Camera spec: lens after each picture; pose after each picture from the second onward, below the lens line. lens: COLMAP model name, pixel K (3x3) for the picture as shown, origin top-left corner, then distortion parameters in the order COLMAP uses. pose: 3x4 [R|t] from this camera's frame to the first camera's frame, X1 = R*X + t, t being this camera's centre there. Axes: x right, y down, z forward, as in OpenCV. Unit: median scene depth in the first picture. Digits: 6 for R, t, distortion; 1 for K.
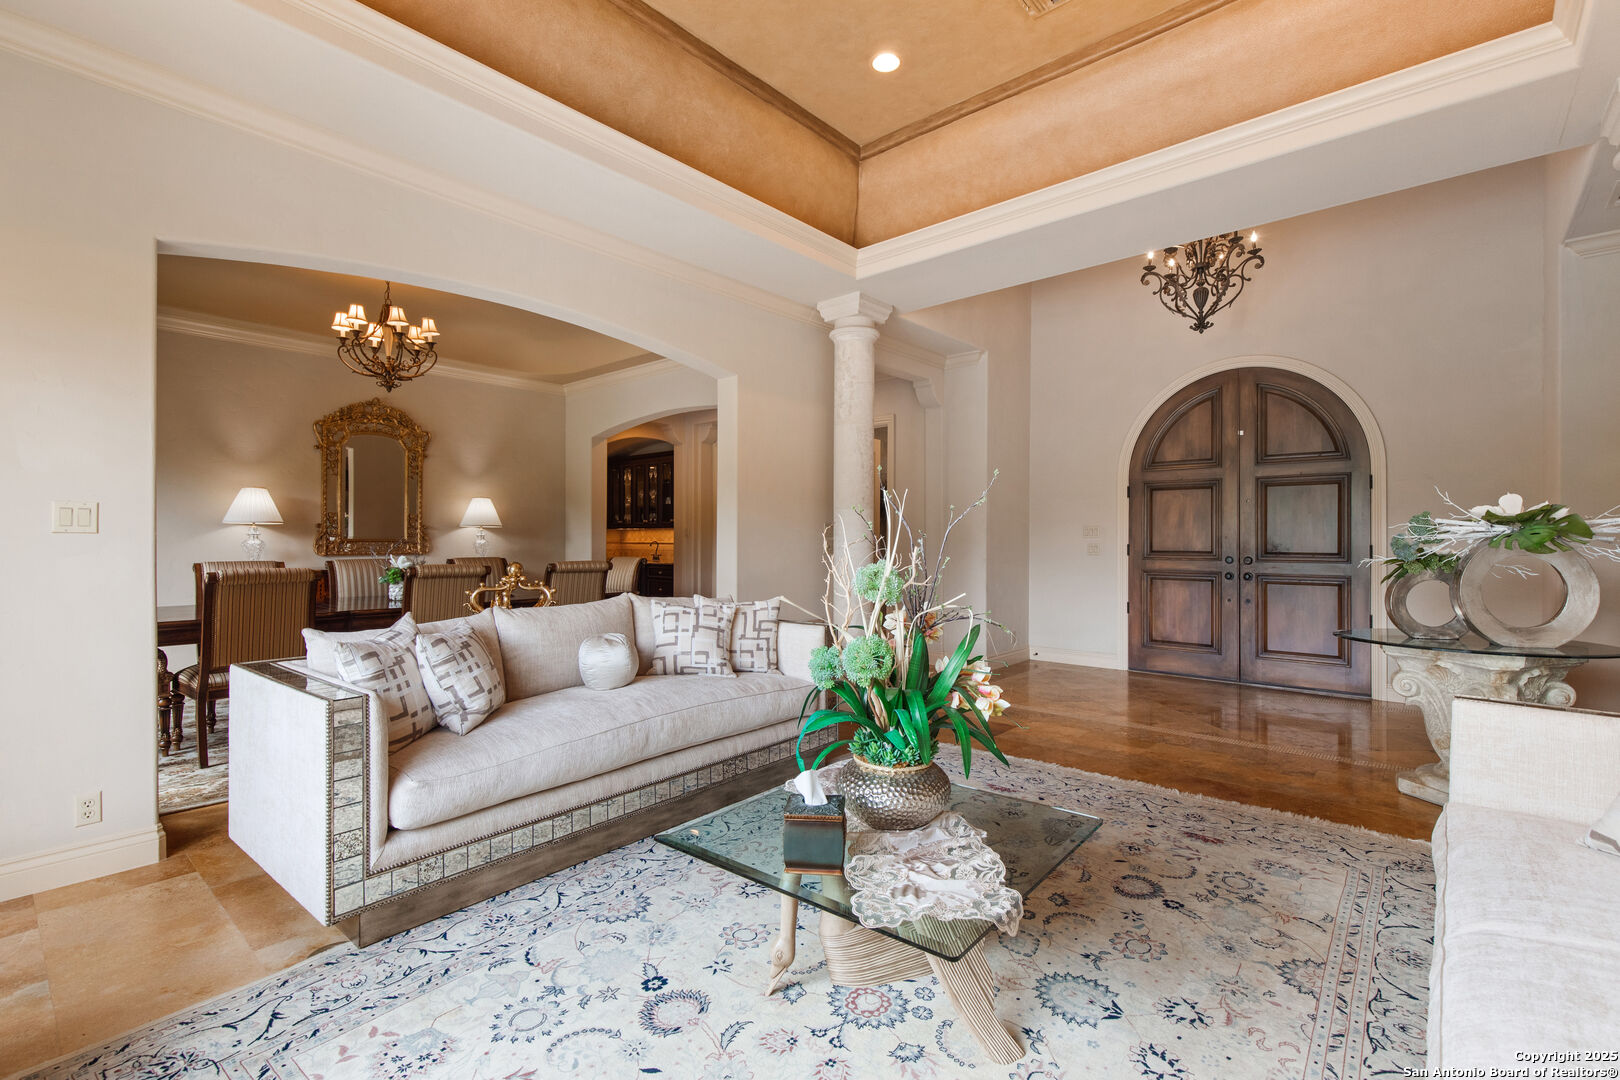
lens RADIAL K [[740.8, 0, 815.0], [0, 740.8, 543.1], [0, 0, 1]] dist [0.011437, -0.000297]
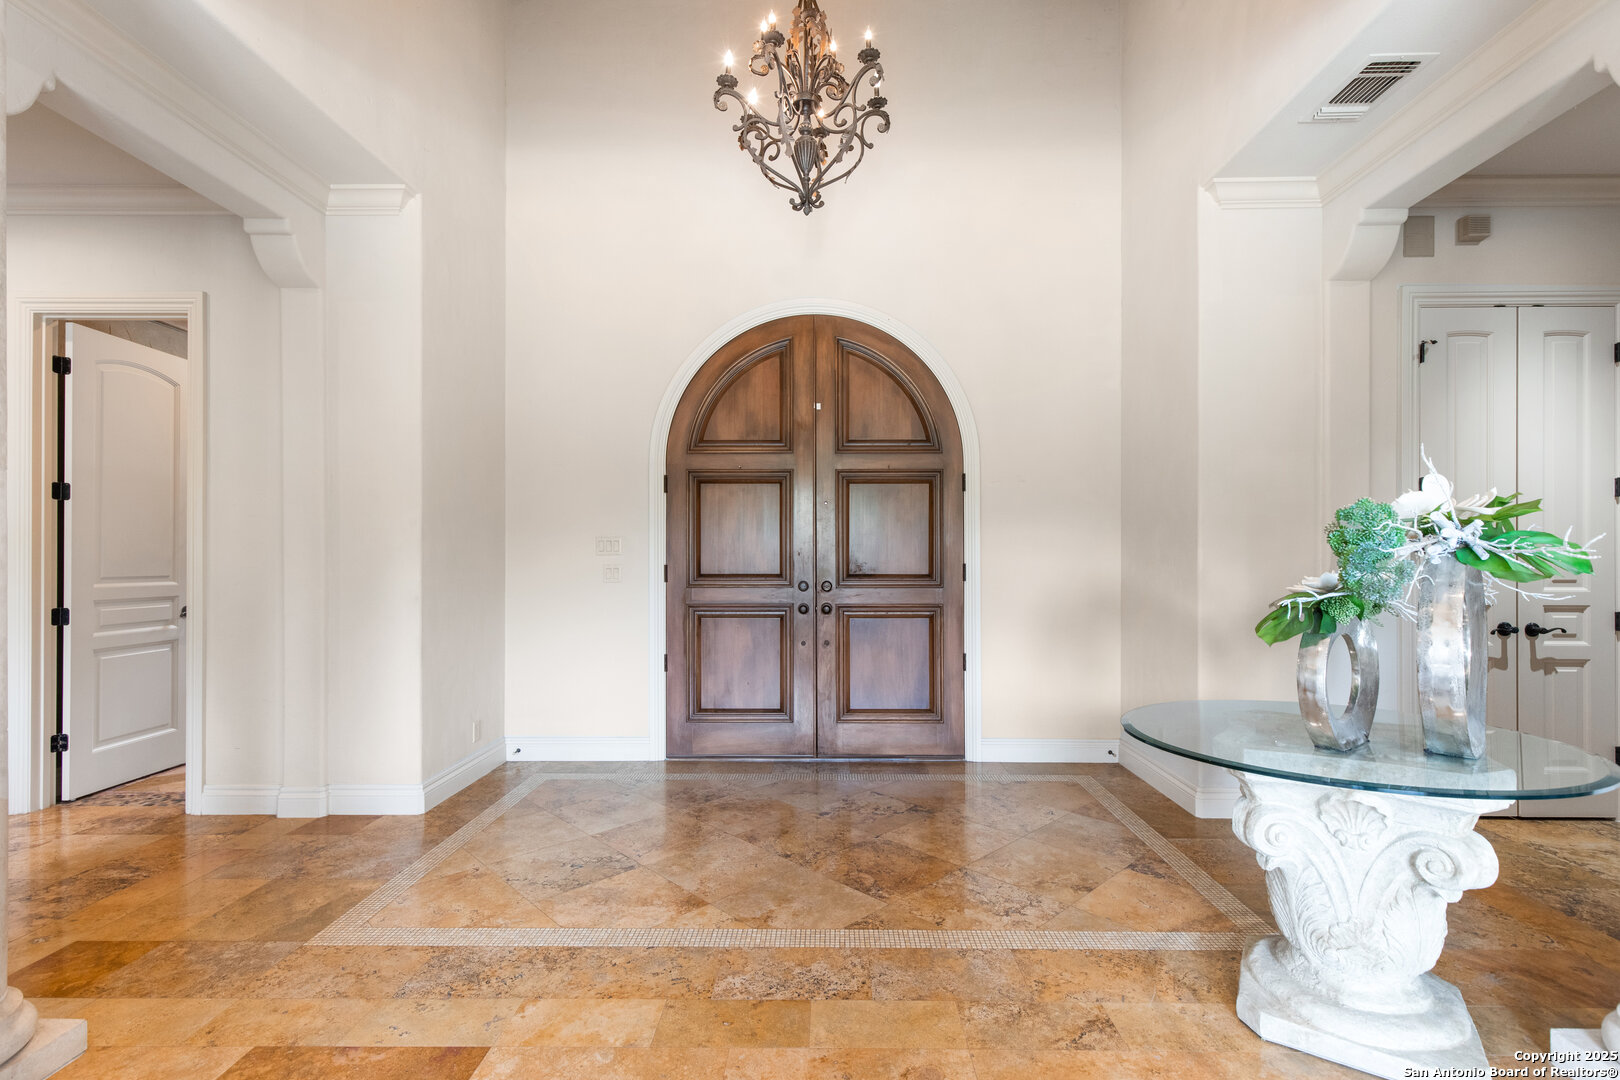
lens RADIAL K [[740.8, 0, 816.3], [0, 740.8, 555.6], [0, 0, 1]] dist [0.011437, -0.000297]
pose [[0.768386, -0.002130, 0.639983, 0.119237], [0.006232, 0.999972, -0.004154, -0.003219], [-0.639956, 0.007181, 0.768378, 0.457114]]
